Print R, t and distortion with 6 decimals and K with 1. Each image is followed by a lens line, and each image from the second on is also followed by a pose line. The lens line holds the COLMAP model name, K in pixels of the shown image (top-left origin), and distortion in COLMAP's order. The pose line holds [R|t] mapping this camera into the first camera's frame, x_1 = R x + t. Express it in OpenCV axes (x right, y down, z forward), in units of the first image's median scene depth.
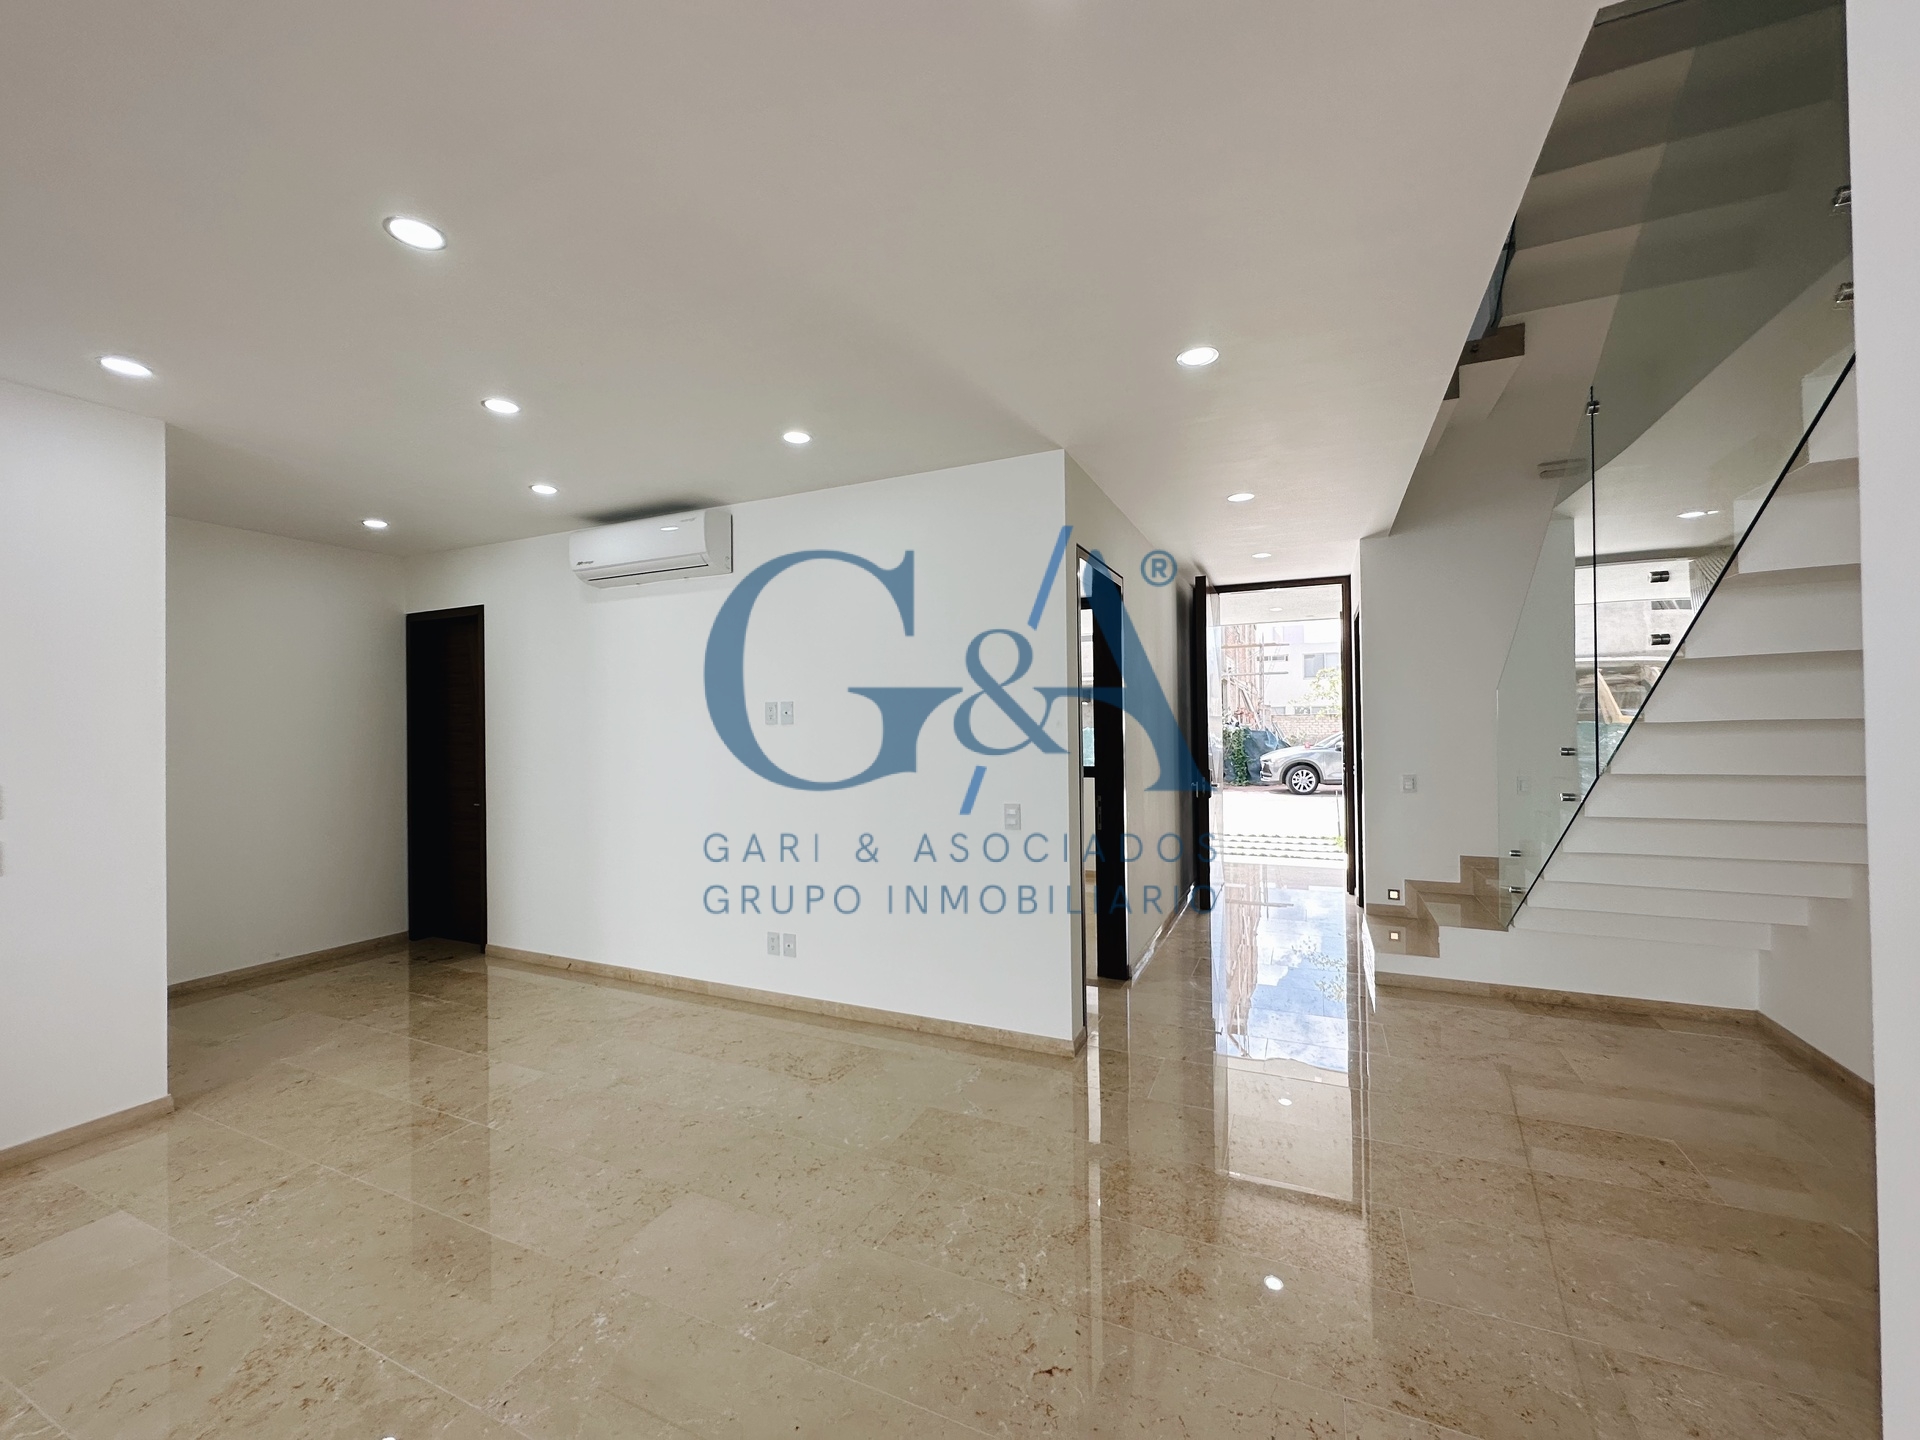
lens RADIAL K [[766.4, 0, 963.2], [0, 766.4, 724.8], [0, 0, 1]] dist [-0.003712, 0.000676]
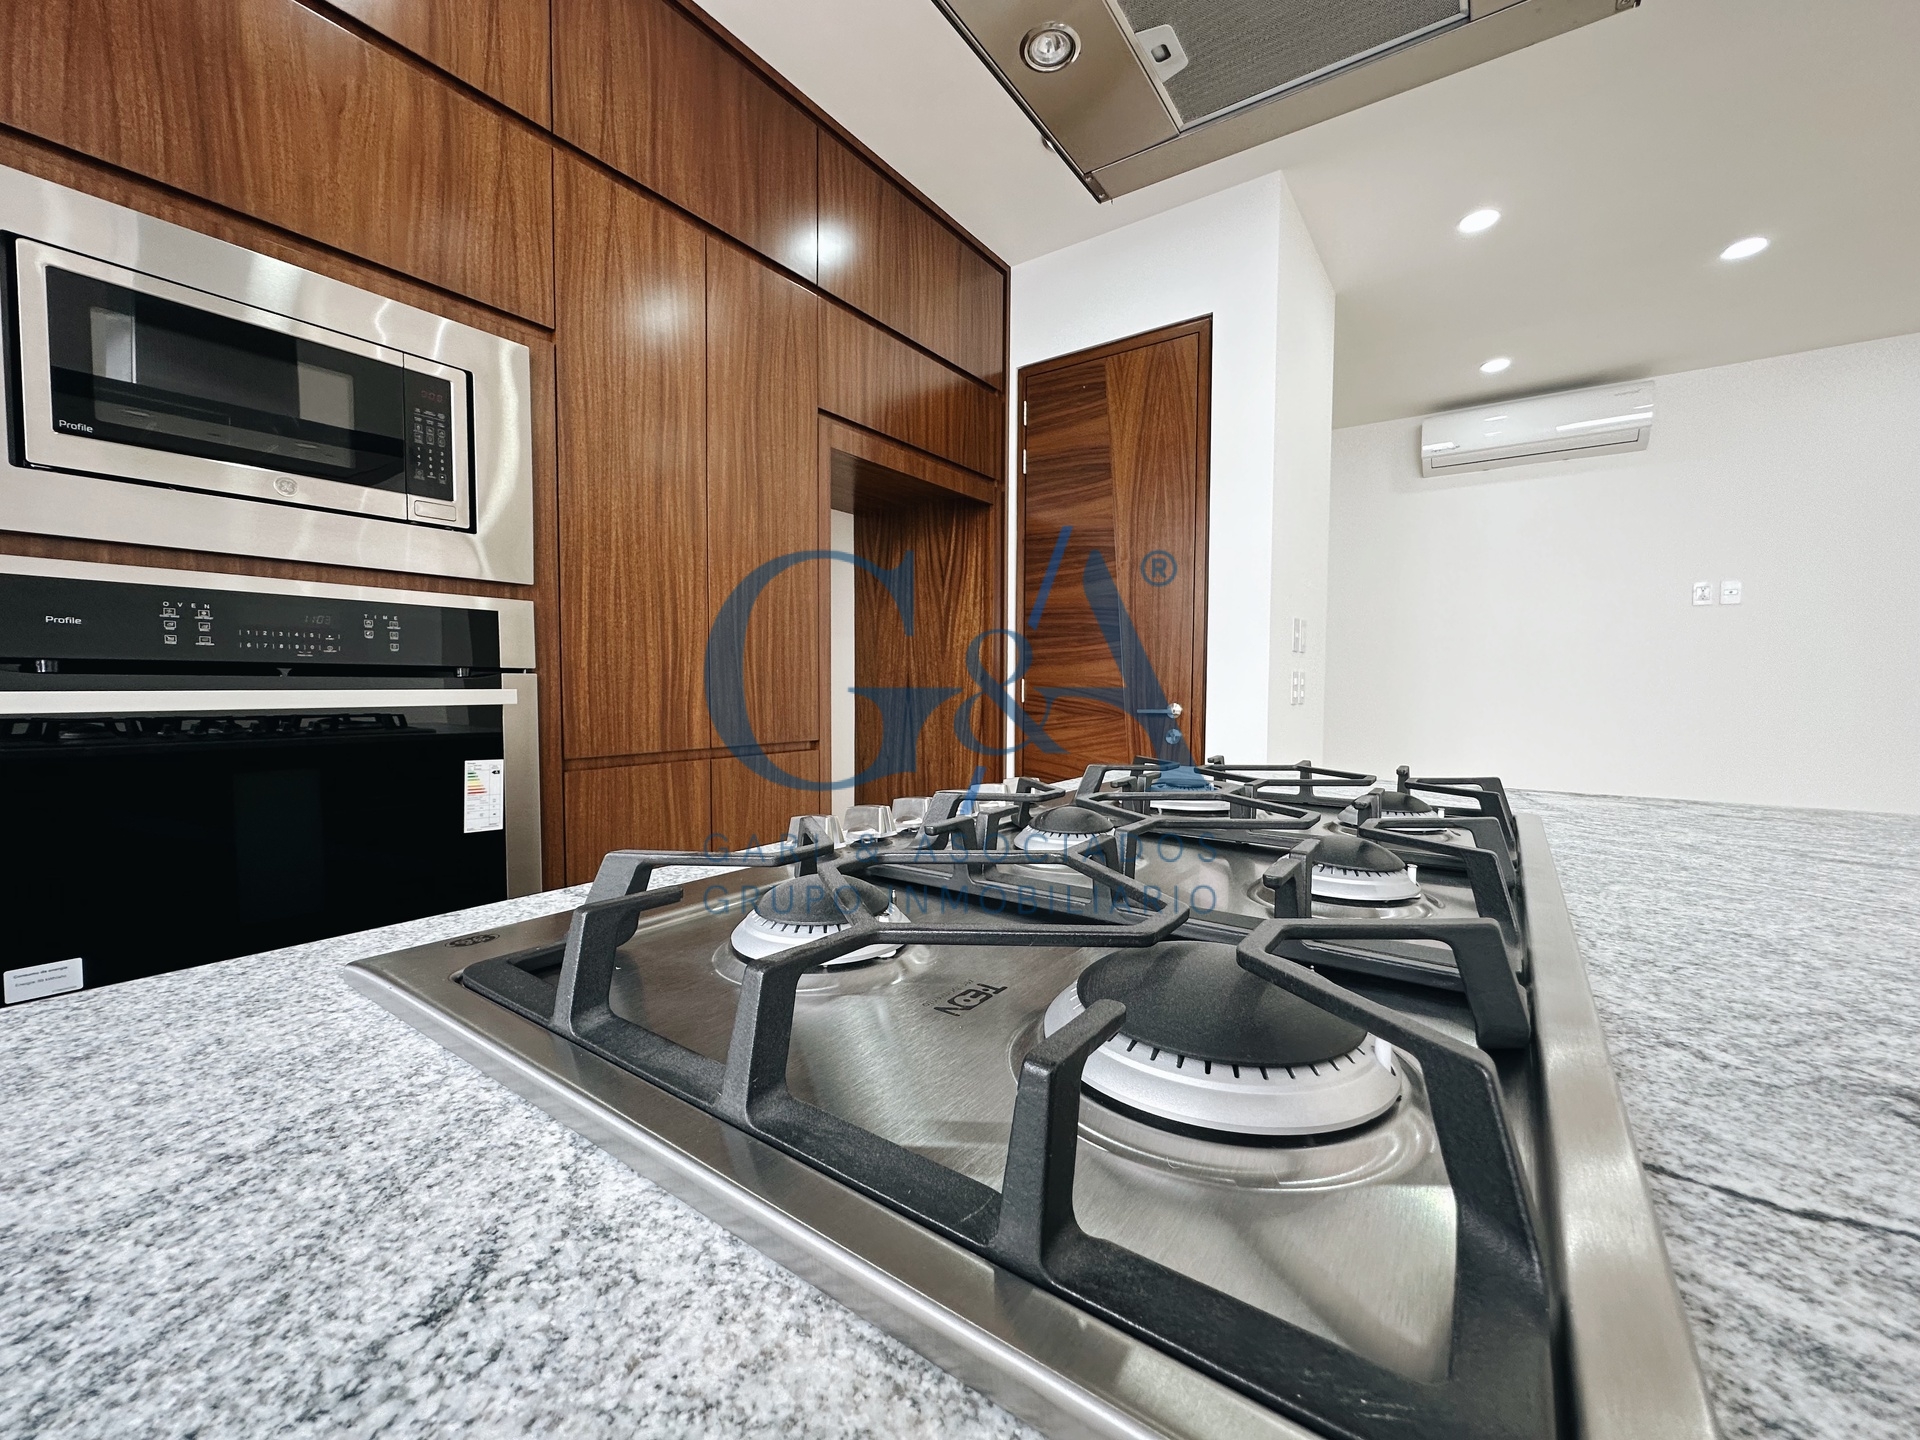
lens RADIAL K [[766.4, 0, 959.6], [0, 766.4, 719.5], [0, 0, 1]] dist [-0.003712, 0.000676]
pose [[0.982712, 0.025276, -0.183408, -1.043889], [-0.016581, 0.998672, 0.048785, 0.118238], [0.184397, -0.044900, 0.981826, -0.137029]]
